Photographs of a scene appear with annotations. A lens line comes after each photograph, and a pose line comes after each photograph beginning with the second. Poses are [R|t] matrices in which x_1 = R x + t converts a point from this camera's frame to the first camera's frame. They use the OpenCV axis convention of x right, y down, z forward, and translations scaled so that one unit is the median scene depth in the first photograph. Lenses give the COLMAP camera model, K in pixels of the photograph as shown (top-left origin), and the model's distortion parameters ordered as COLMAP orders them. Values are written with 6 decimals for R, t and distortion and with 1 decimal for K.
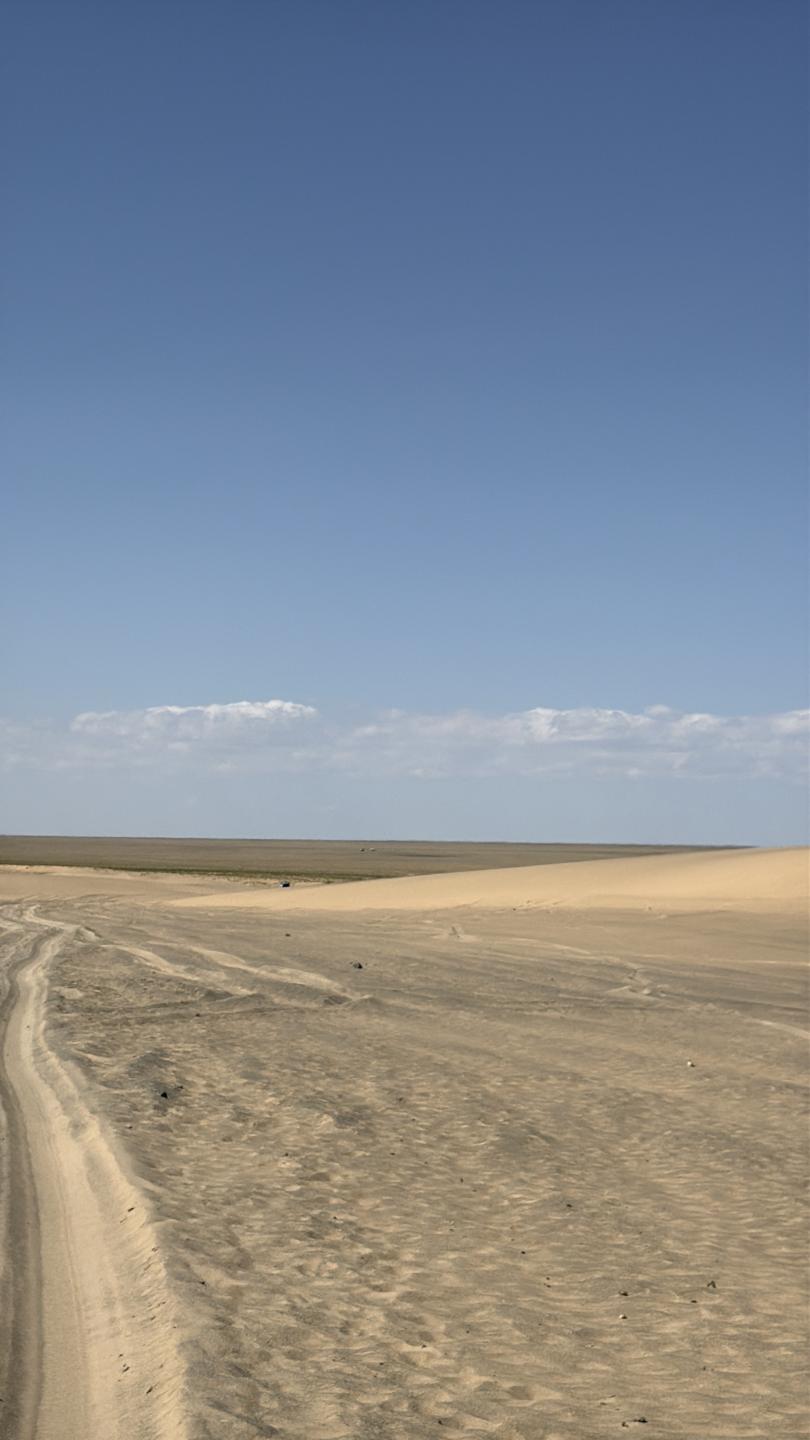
lens RADIAL K [[2689.7, 0, 556.4], [0, 2689.7, 601.0], [0, 0, 1]] dist [0.159967, -0.022506]
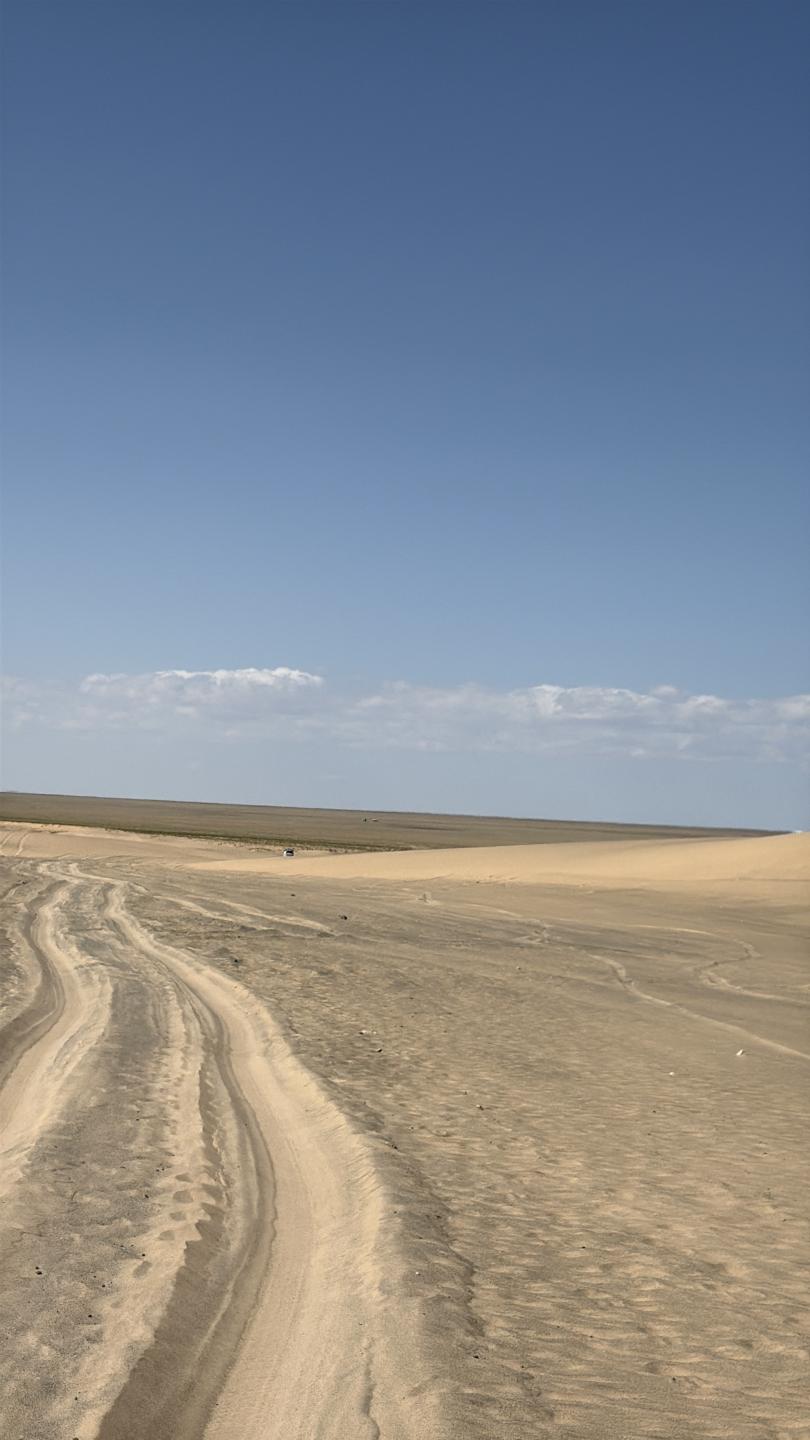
lens RADIAL K [[2860.6, 0, 371.9], [0, 2860.6, 720.0], [0, 0, 1]] dist [0.199509, 0.058328]
pose [[0.996956, 0.031273, -0.071416, 0.024309], [-0.027149, 0.997947, 0.058006, -0.029194], [0.073083, -0.055890, 0.995759, -0.259144]]
